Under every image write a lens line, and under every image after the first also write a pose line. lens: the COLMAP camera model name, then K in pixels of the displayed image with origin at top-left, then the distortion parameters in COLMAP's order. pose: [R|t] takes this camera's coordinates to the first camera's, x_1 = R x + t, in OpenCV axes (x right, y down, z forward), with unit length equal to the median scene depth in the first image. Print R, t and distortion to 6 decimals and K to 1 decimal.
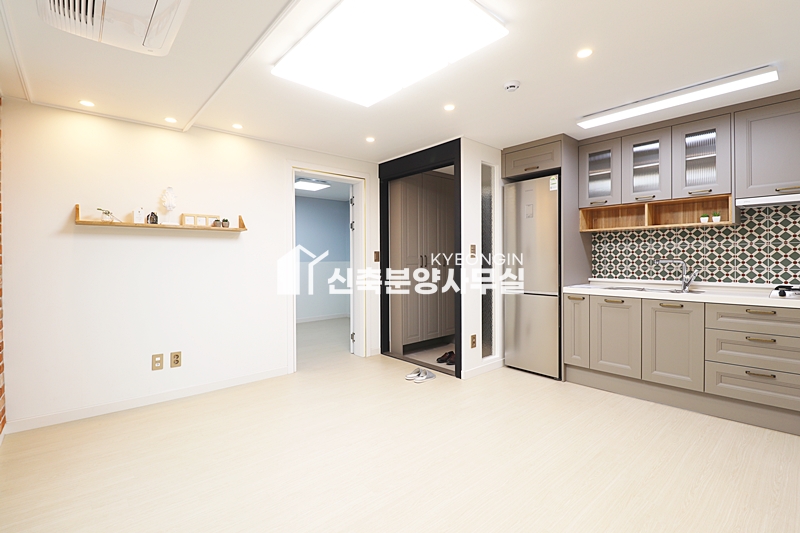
lens RADIAL K [[371.7, 0, 399.2], [0, 371.7, 261.8], [0, 0, 1]] dist [-0.005887, -0.008898]
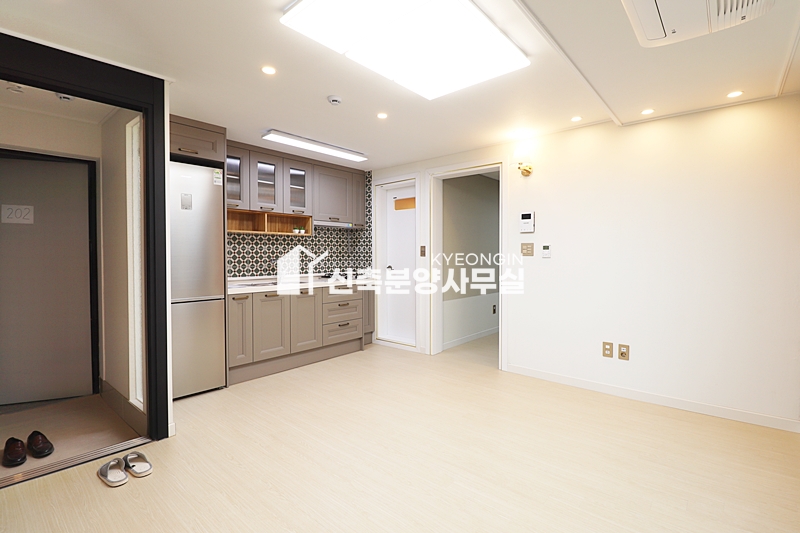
lens RADIAL K [[371.7, 0, 403.9], [0, 371.7, 260.8], [0, 0, 1]] dist [-0.005887, -0.008898]
pose [[-0.137610, -0.005974, 0.990469, -0.601029], [0.016560, 0.999828, 0.008331, -0.003952], [-0.990348, 0.017549, -0.137487, 0.717449]]
